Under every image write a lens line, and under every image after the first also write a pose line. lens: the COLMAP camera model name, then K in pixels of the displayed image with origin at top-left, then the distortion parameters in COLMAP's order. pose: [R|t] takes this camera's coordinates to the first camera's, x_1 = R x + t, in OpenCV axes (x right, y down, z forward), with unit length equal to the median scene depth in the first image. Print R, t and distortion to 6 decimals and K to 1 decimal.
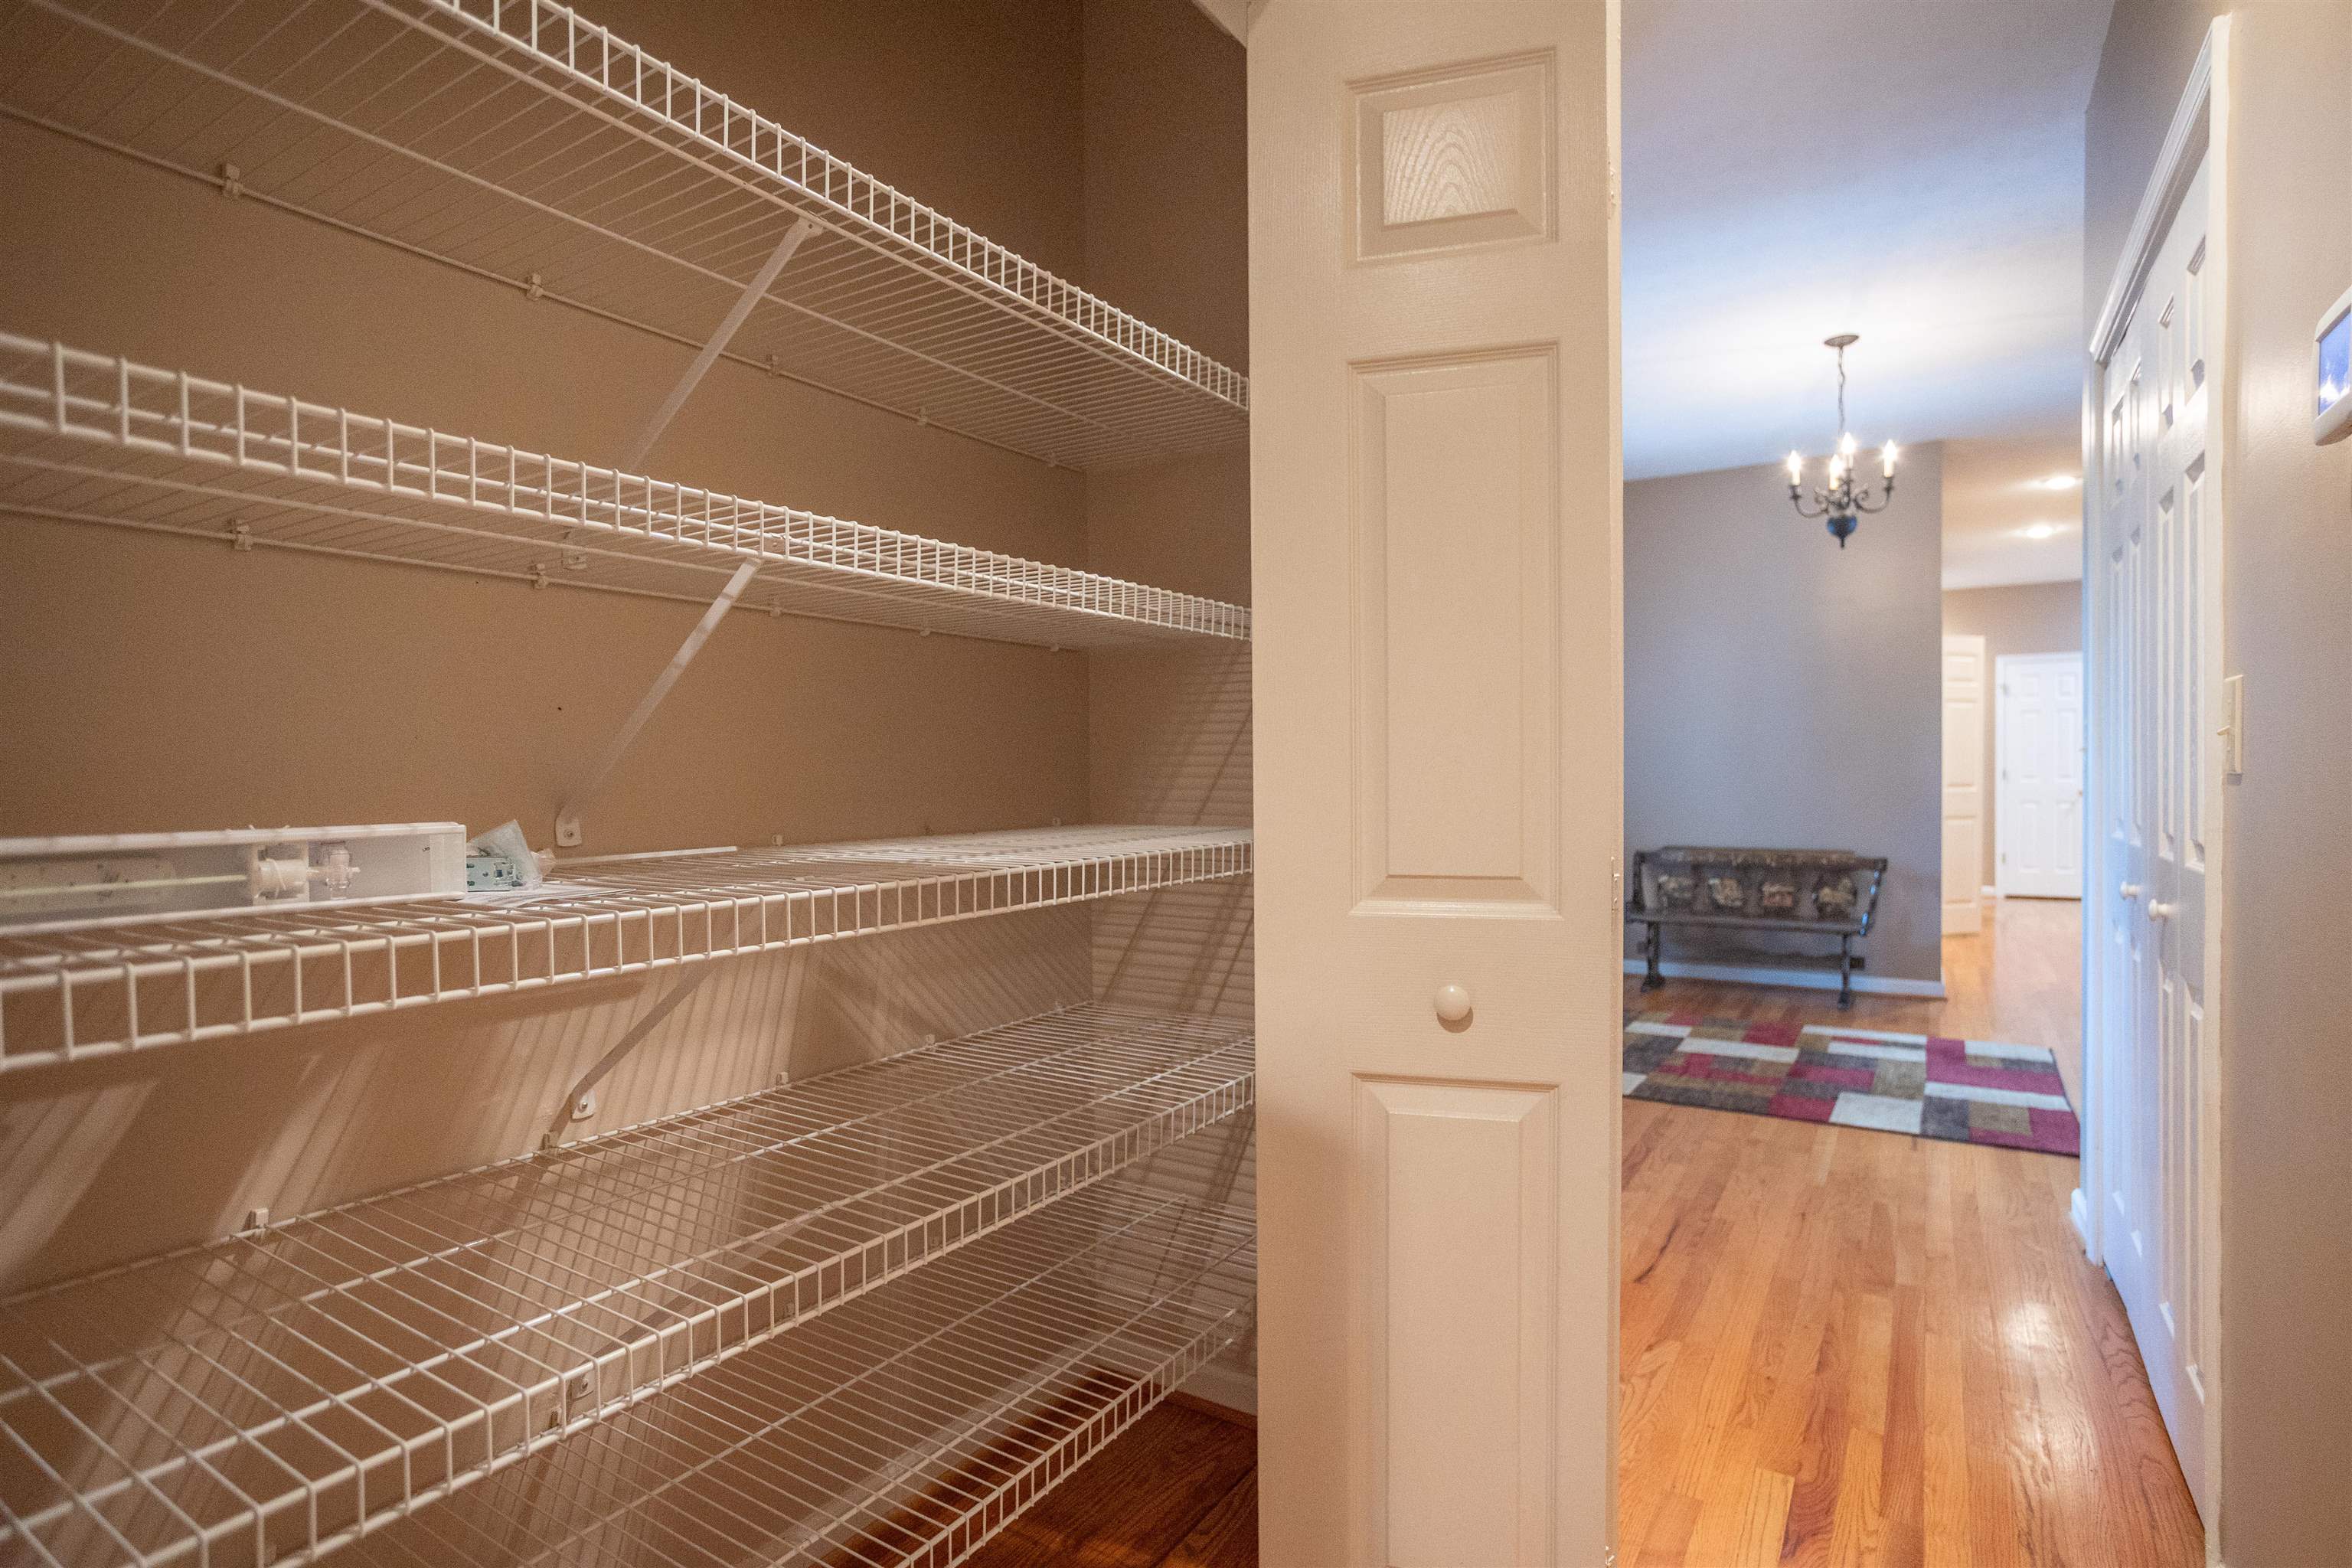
lens RADIAL K [[1160.8, 0, 1176.0], [0, 1160.8, 784.0], [0, 0, 1]] dist [0.012276, 0.000150]
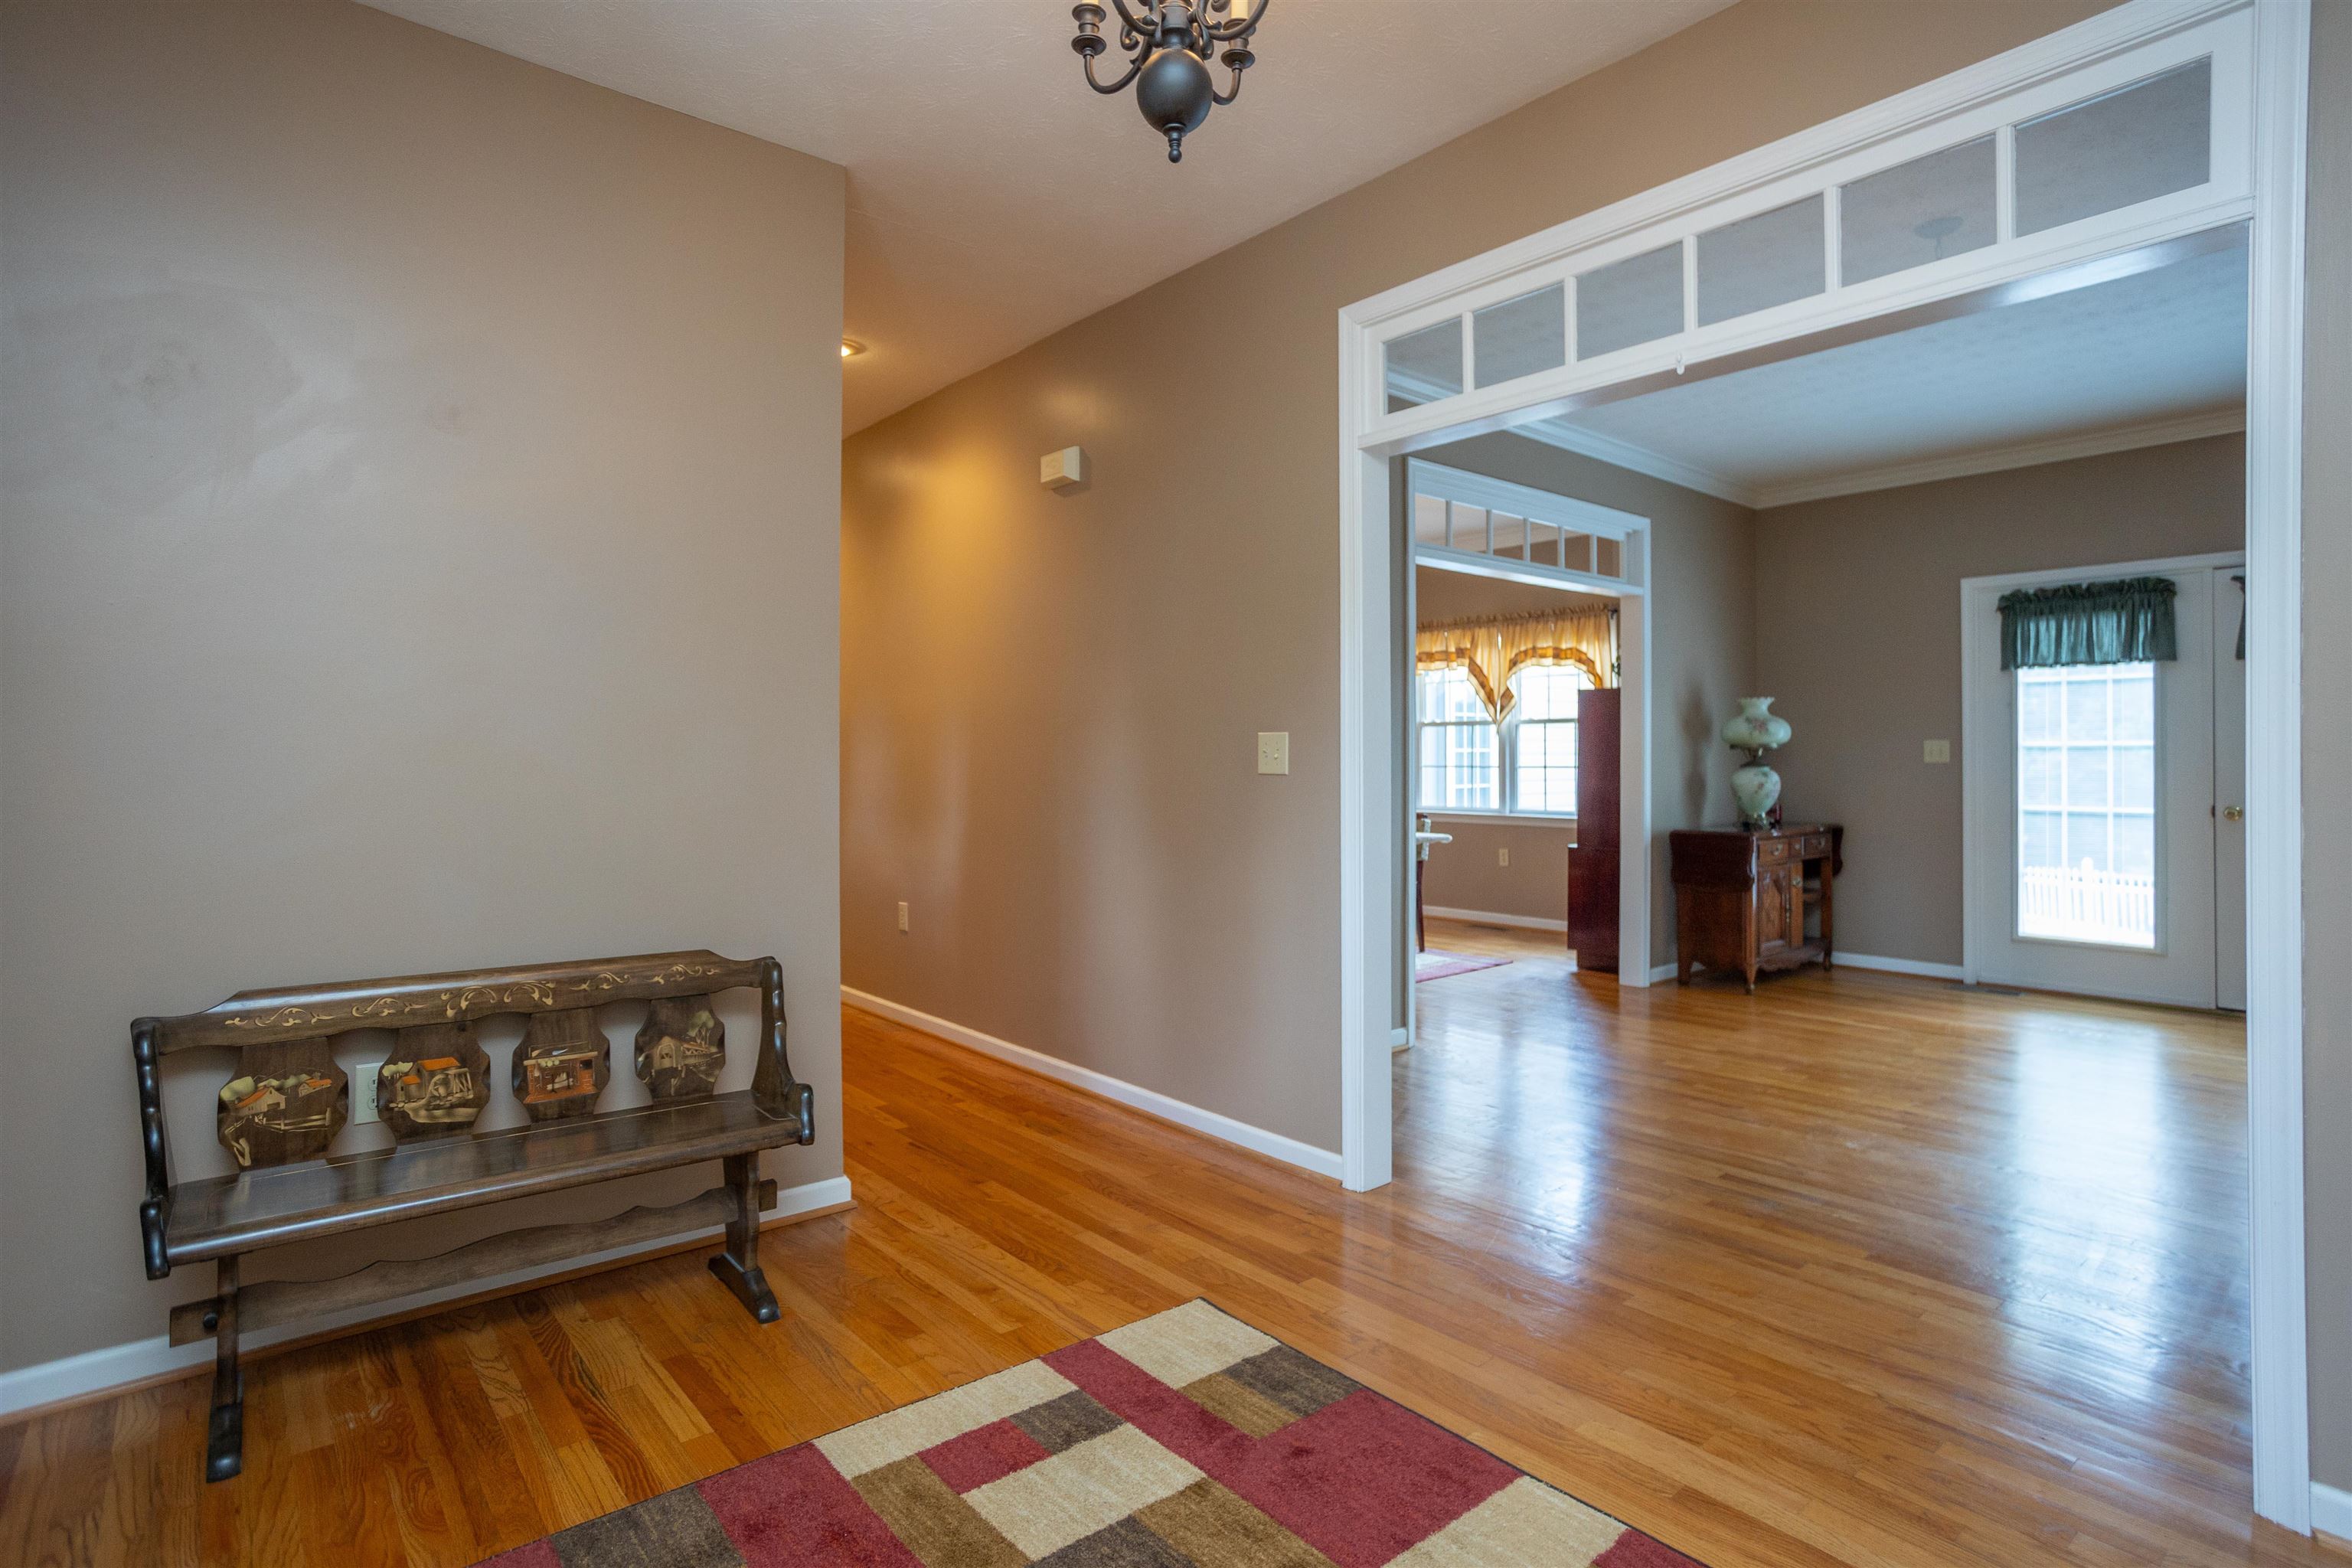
lens RADIAL K [[1209.4, 0, 1176.0], [0, 1209.4, 784.0], [0, 0, 1]] dist [-0.000921, -0.000331]
pose [[0.297166, -0.006468, 0.954804, 0.167552], [0.001636, 0.999979, 0.006265, -0.012422], [-0.954824, -0.000300, 0.297171, 0.668662]]
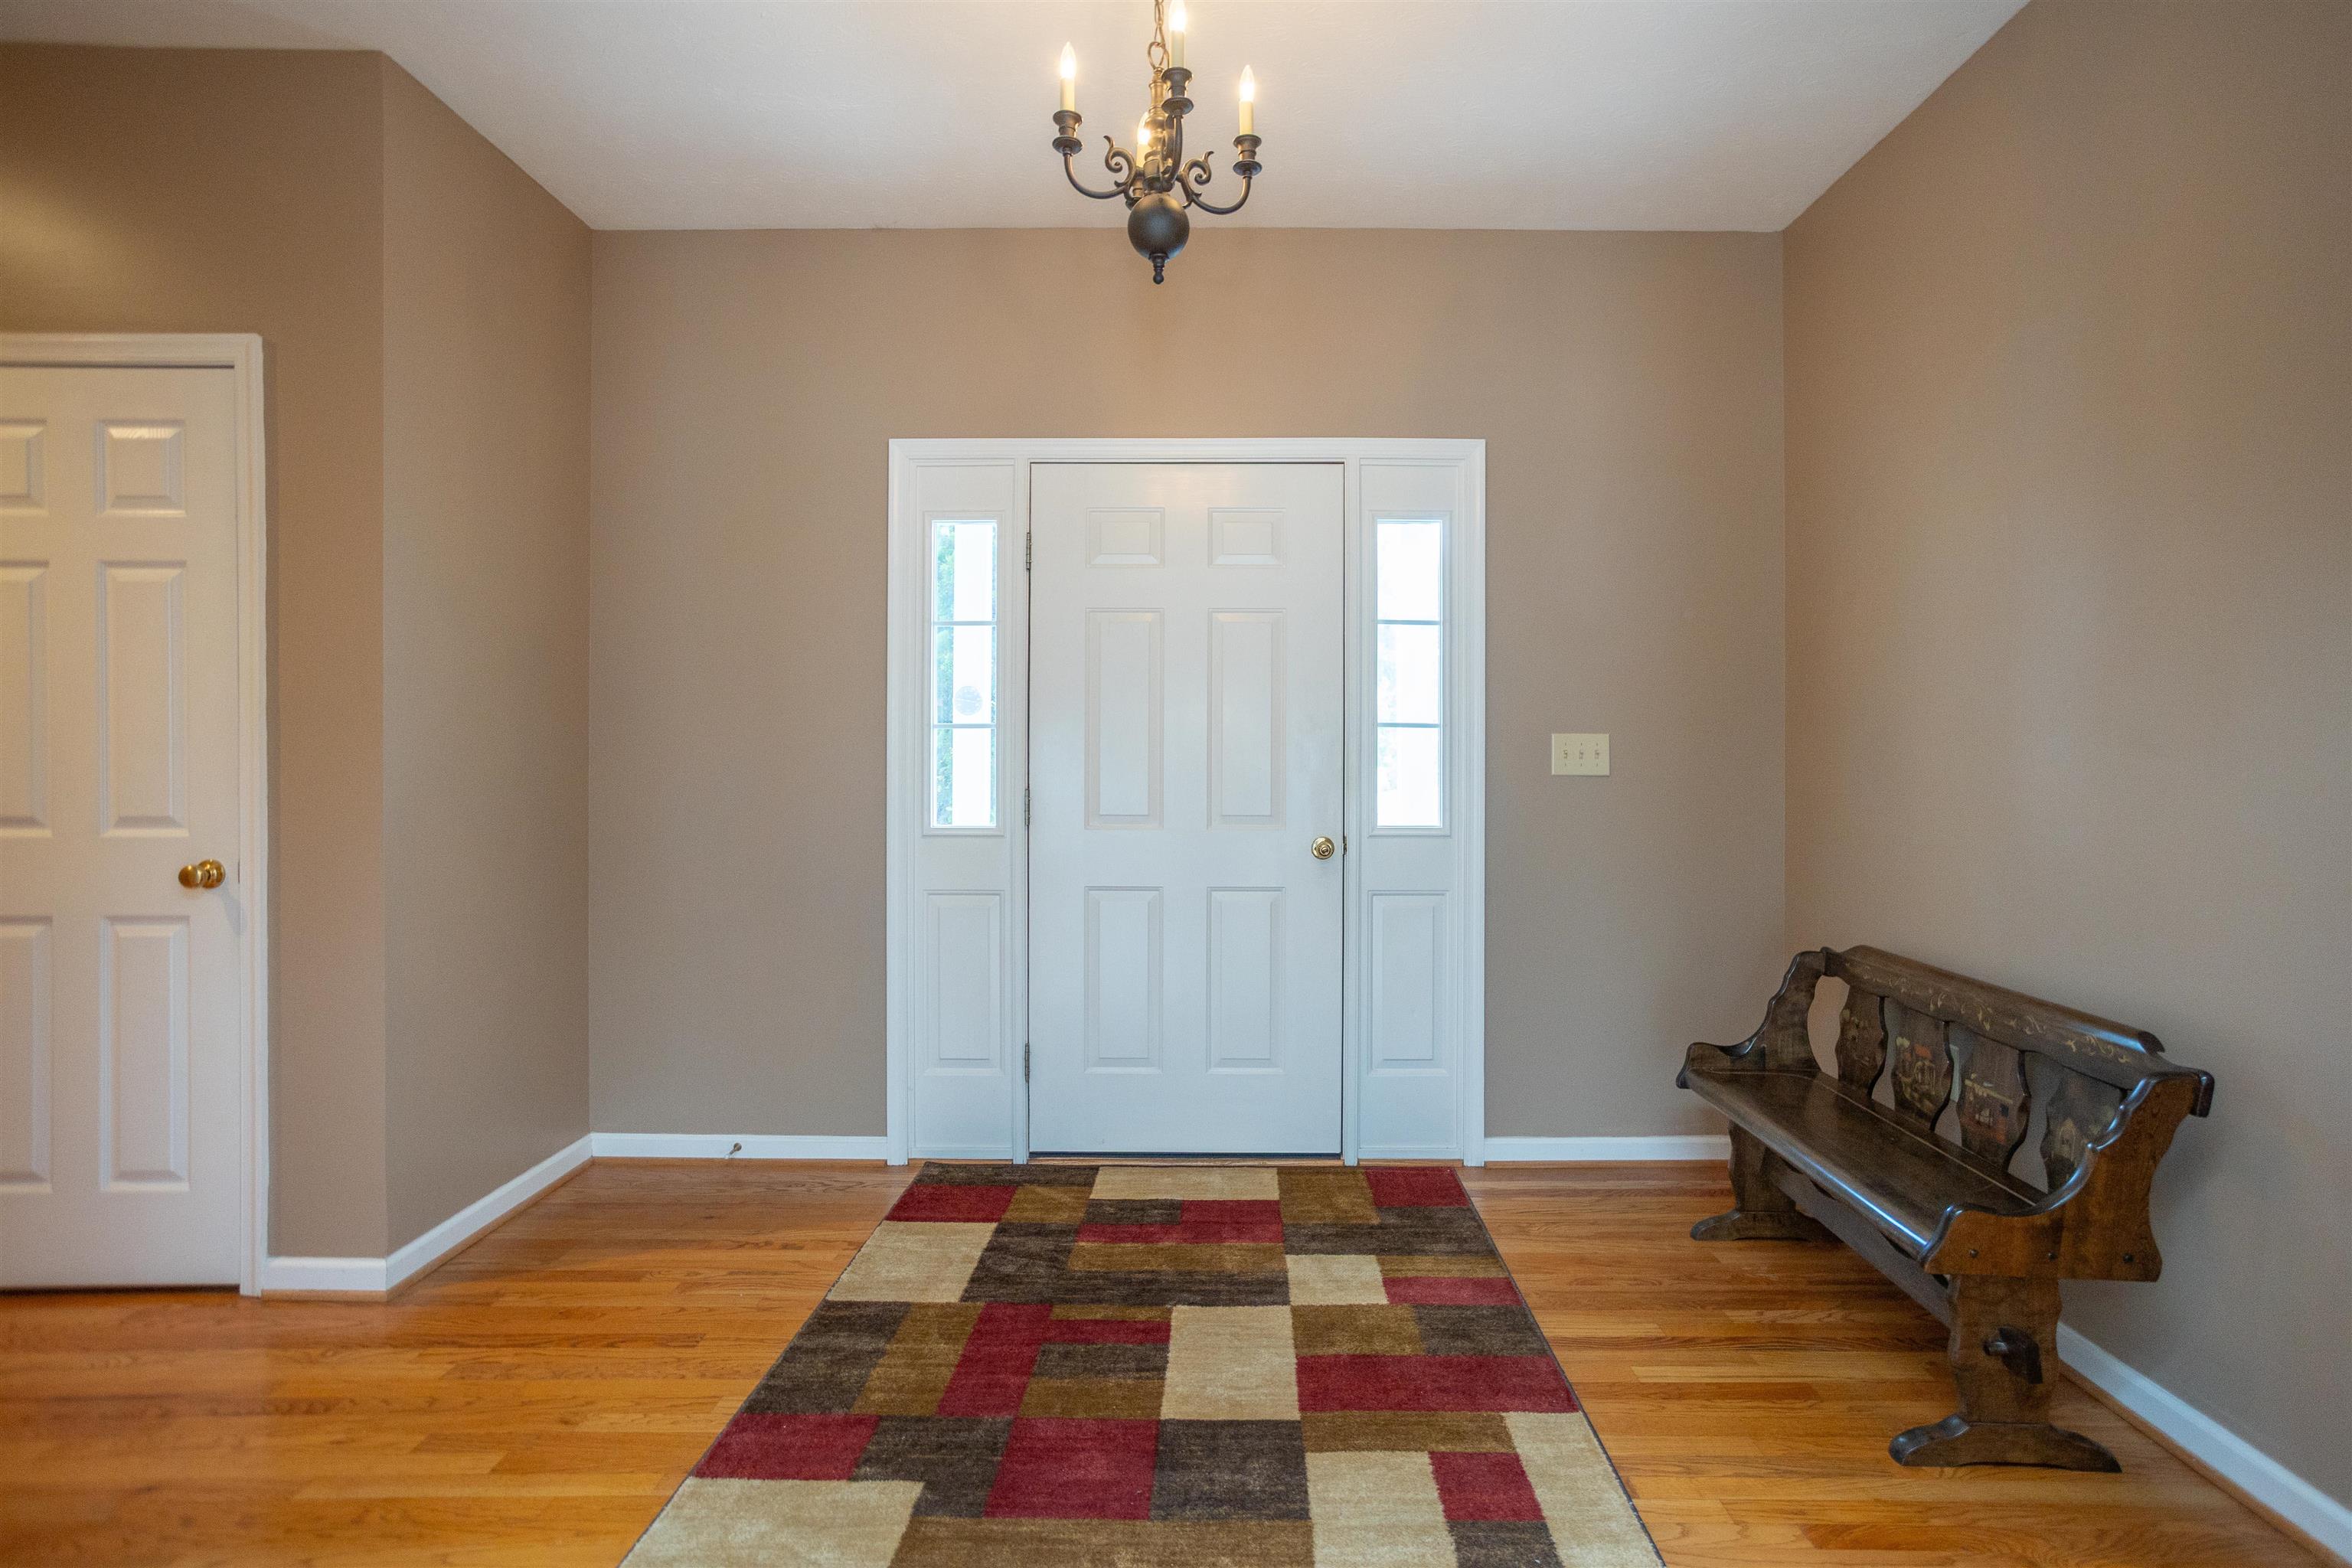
lens RADIAL K [[1113.4, 0, 1204.9], [0, 1113.4, 755.1], [0, 0, 1]] dist [0.001988, 0.000323]
pose [[0.540889, 0.008183, -0.841054, 0.700352], [-0.012131, 0.999925, 0.001927, -0.020323], [0.841007, 0.009161, 0.540947, 0.589351]]
